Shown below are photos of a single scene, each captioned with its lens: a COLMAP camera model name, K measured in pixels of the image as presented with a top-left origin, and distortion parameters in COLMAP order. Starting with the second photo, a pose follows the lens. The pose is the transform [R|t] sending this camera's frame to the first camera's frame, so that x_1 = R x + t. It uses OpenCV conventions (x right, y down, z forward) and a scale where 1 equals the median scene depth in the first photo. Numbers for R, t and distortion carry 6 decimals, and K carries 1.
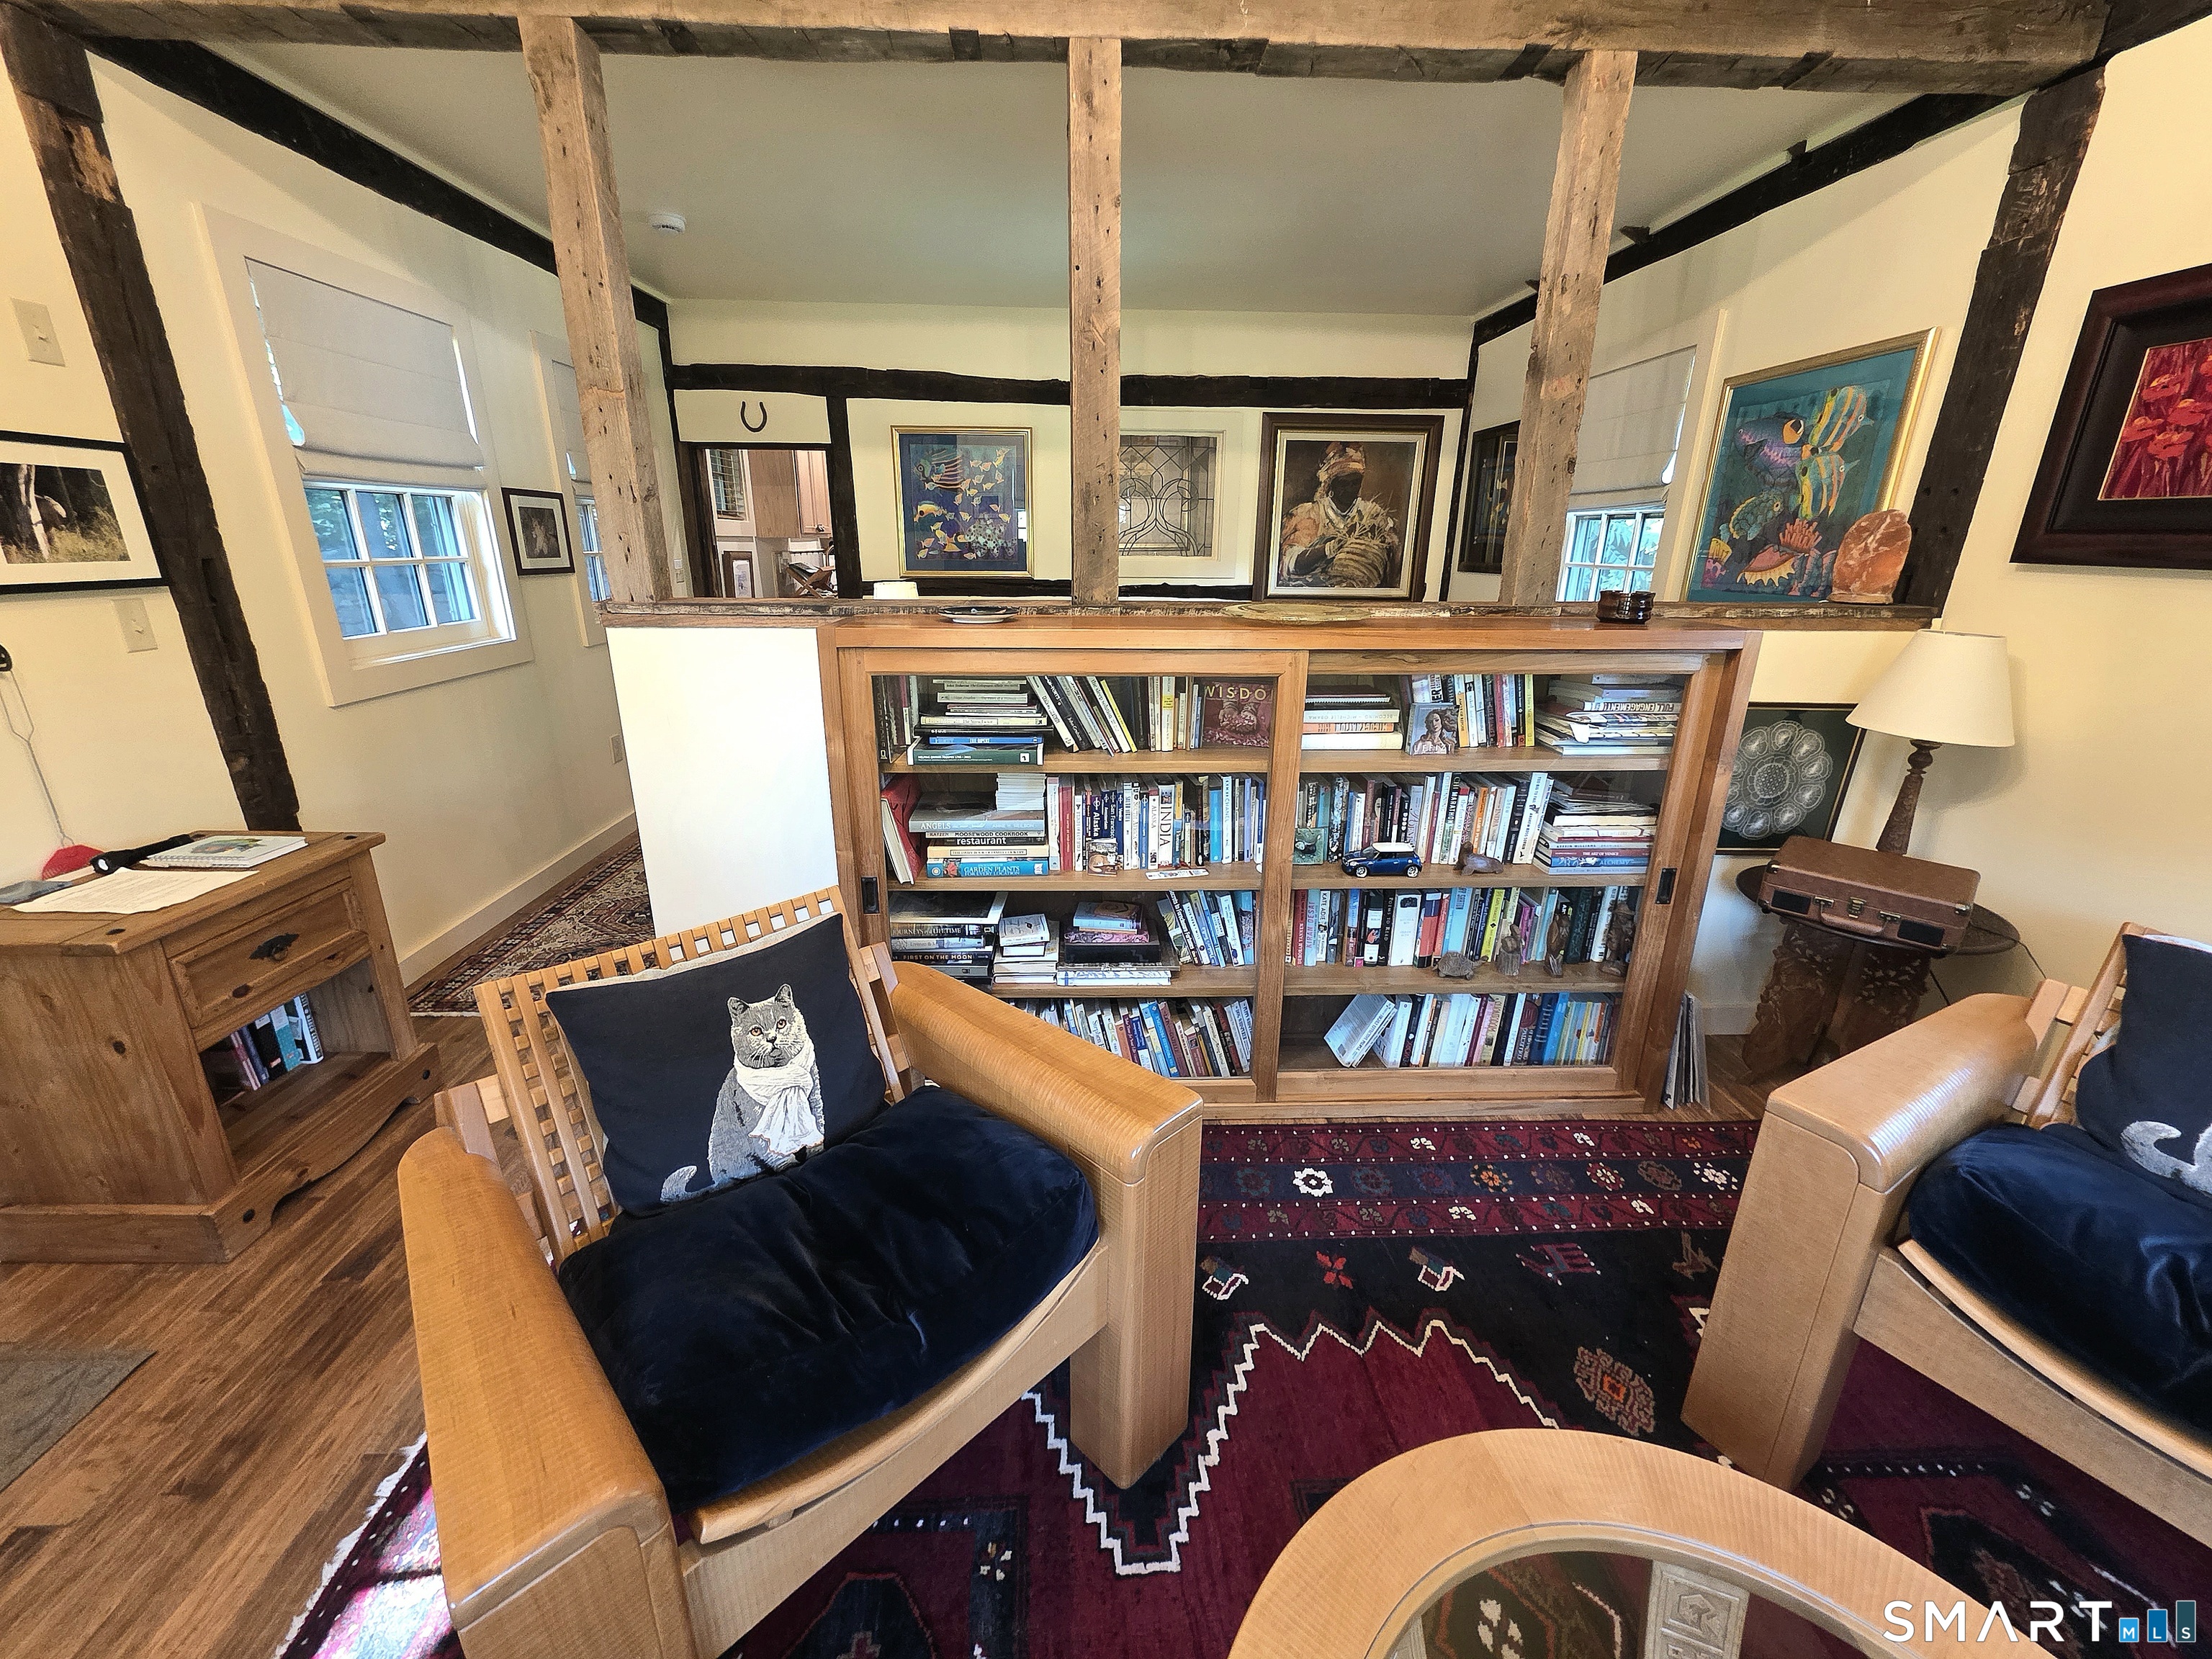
lens RADIAL K [[879.8, 0, 1104.2], [0, 879.8, 817.9], [0, 0, 1]] dist [0.001319, 0.000464]
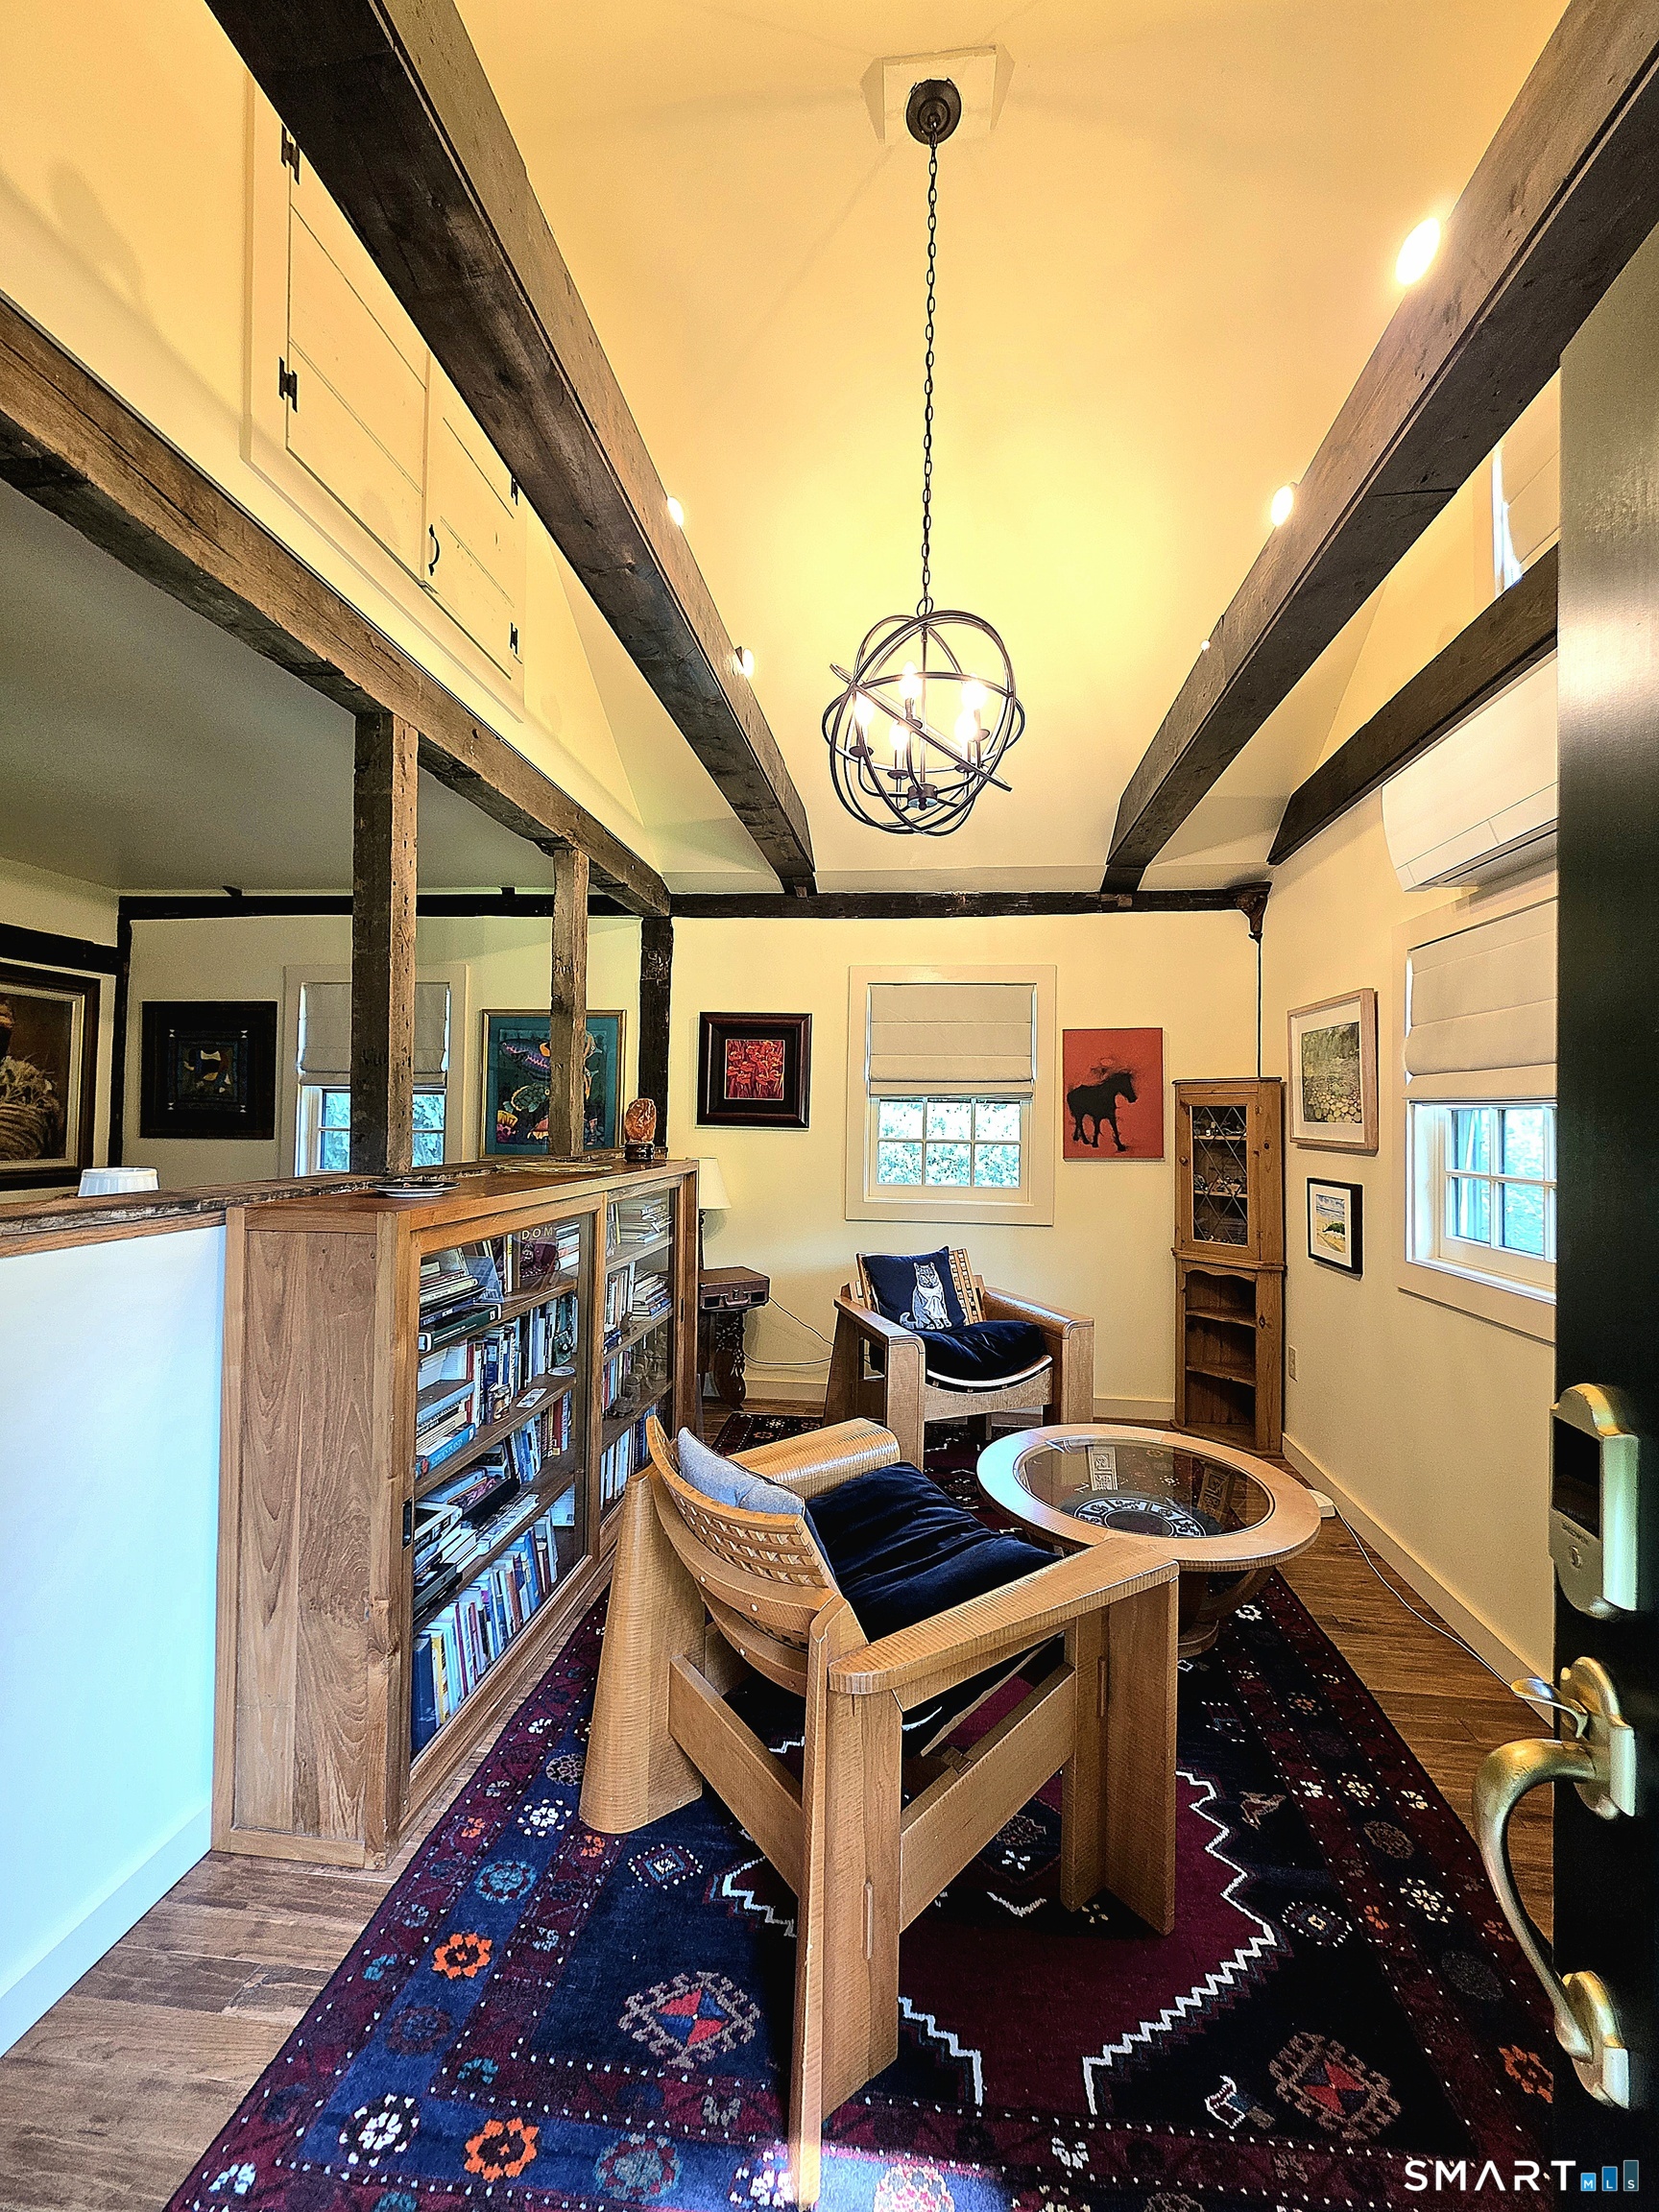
lens RADIAL K [[879.8, 0, 842.6], [0, 879.8, 1107.5], [0, 0, 1]] dist [0.001319, 0.000464]
pose [[0.143949, 0.006867, 0.989561, -0.980333], [0.283959, 0.957637, -0.047952, -0.125864], [-0.947970, 0.287897, 0.135901, 0.360557]]
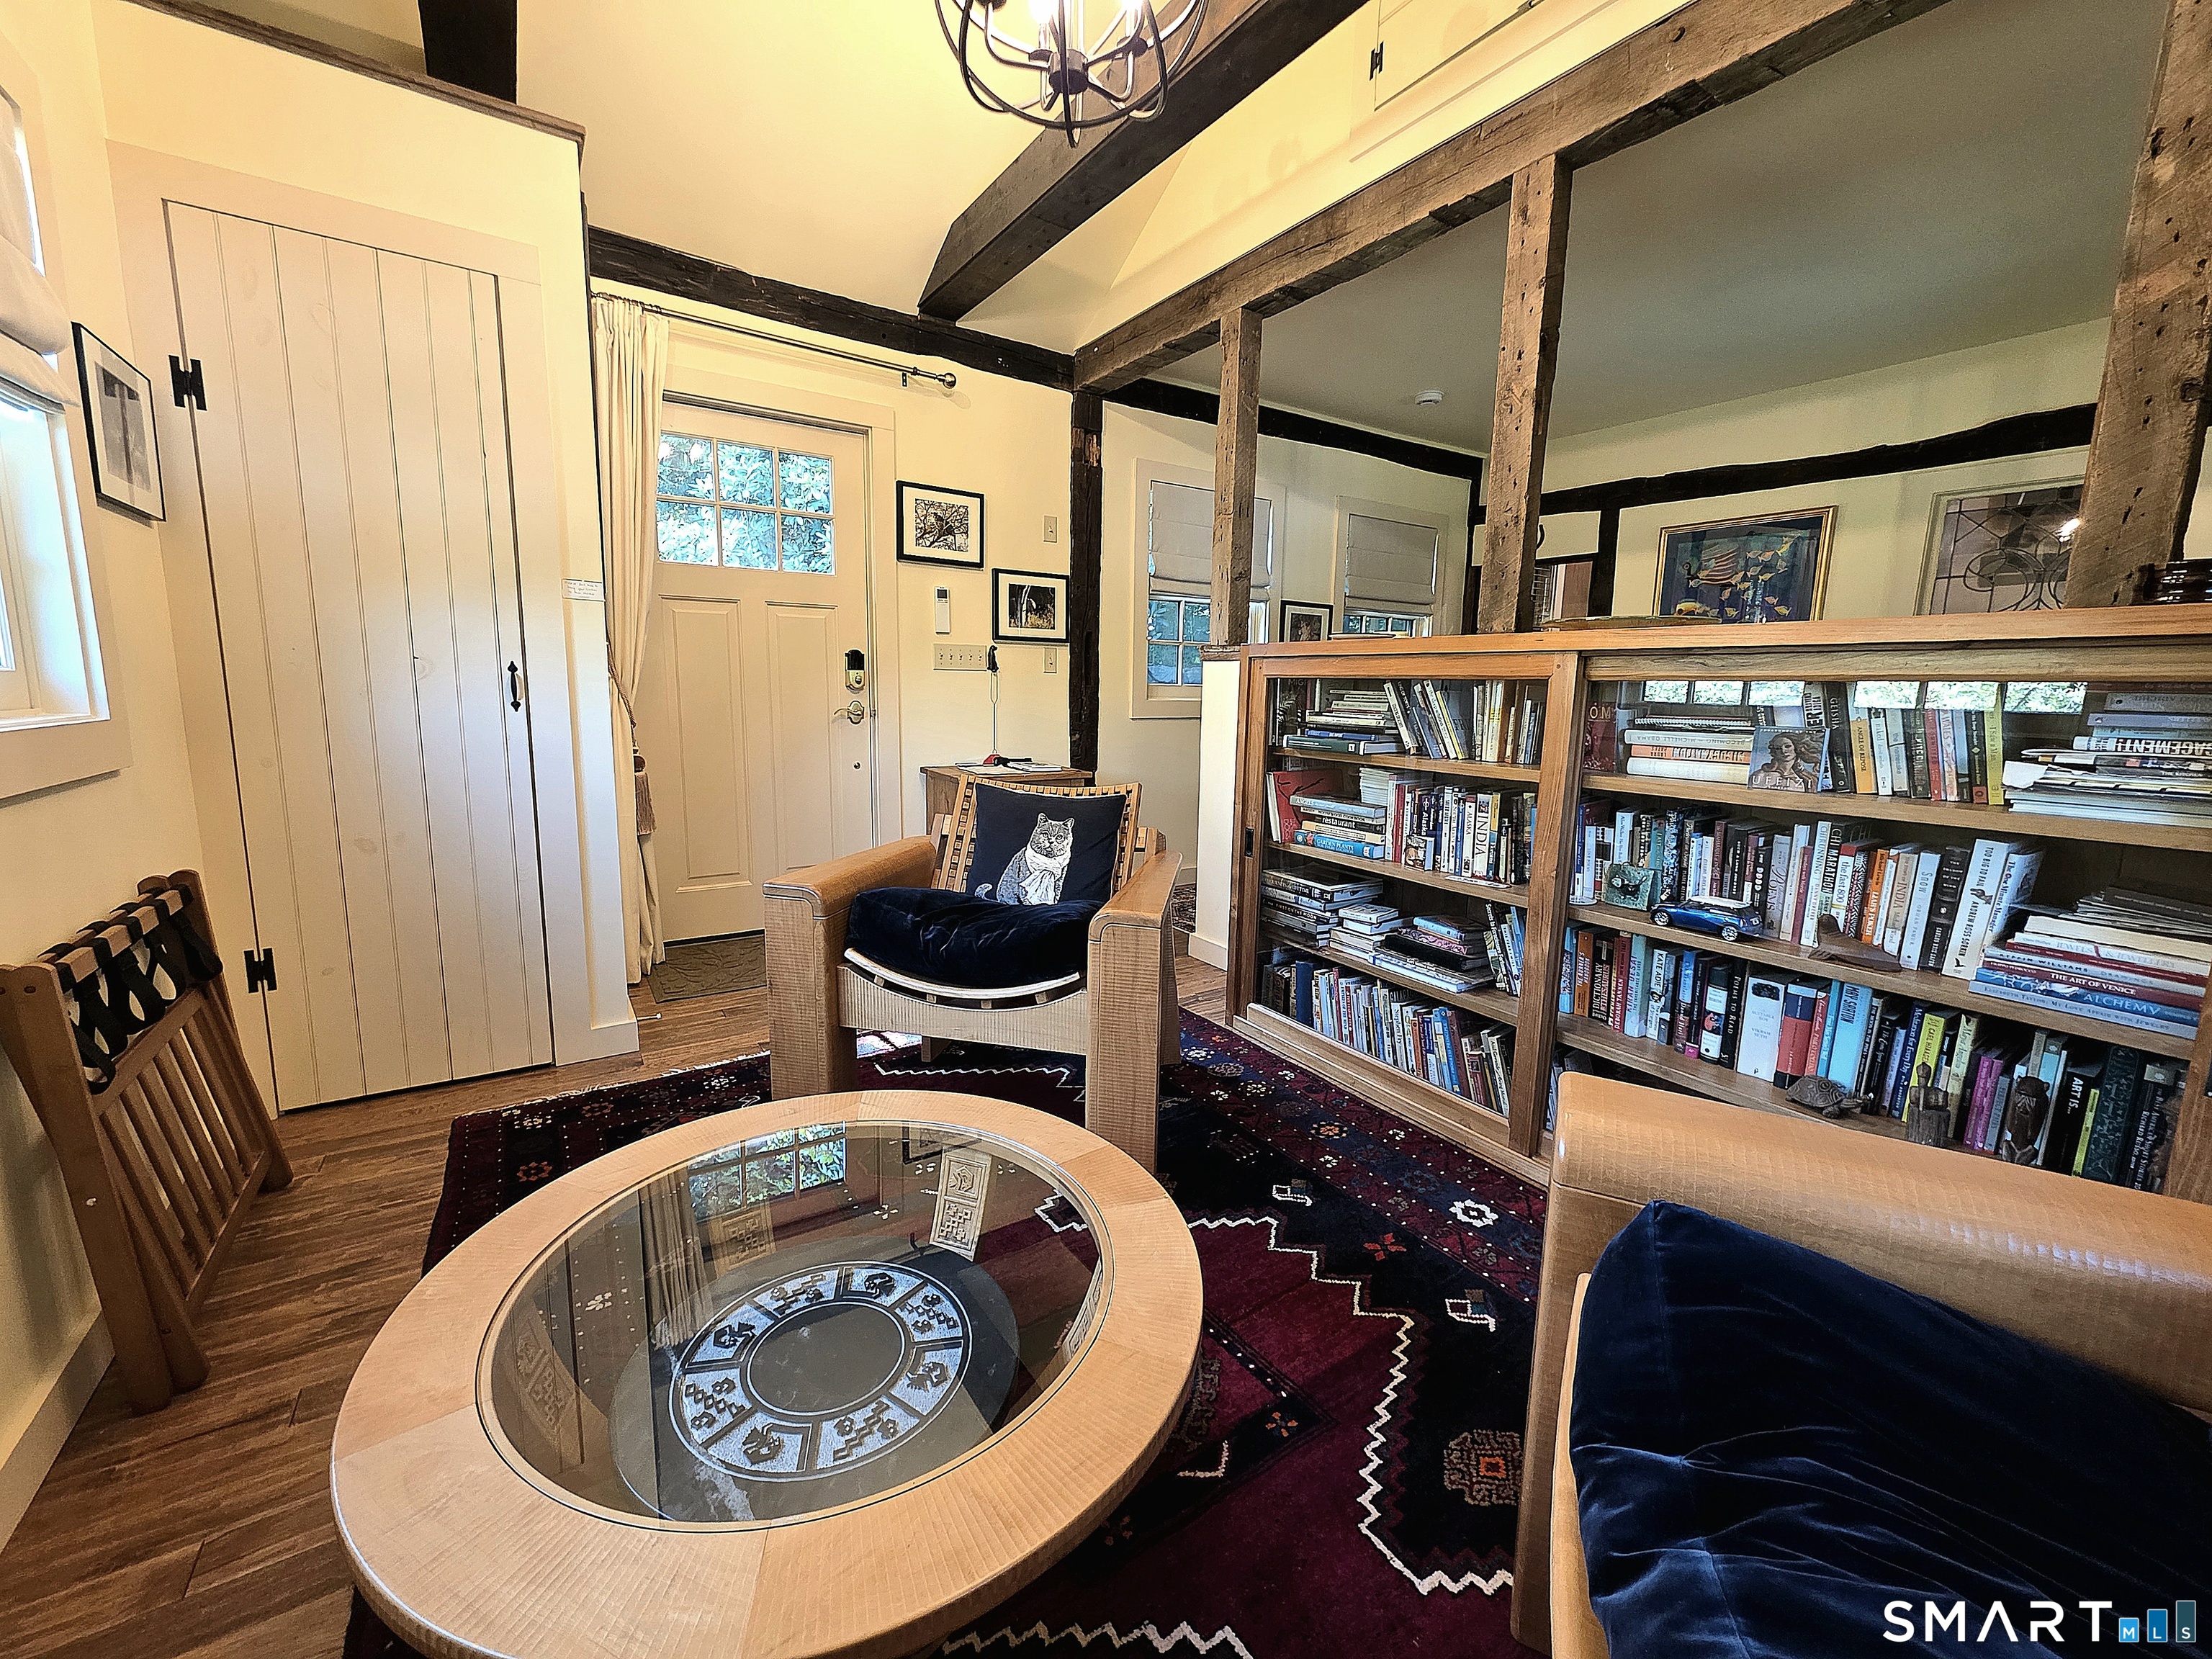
lens RADIAL K [[879.8, 0, 1103.2], [0, 879.8, 818.2], [0, 0, 1]] dist [0.001319, 0.000464]
pose [[0.516754, 0.132670, -0.845792, 0.710054], [-0.273575, 0.961713, -0.016293, 0.127895], [0.811247, 0.239807, 0.533264, 0.089284]]
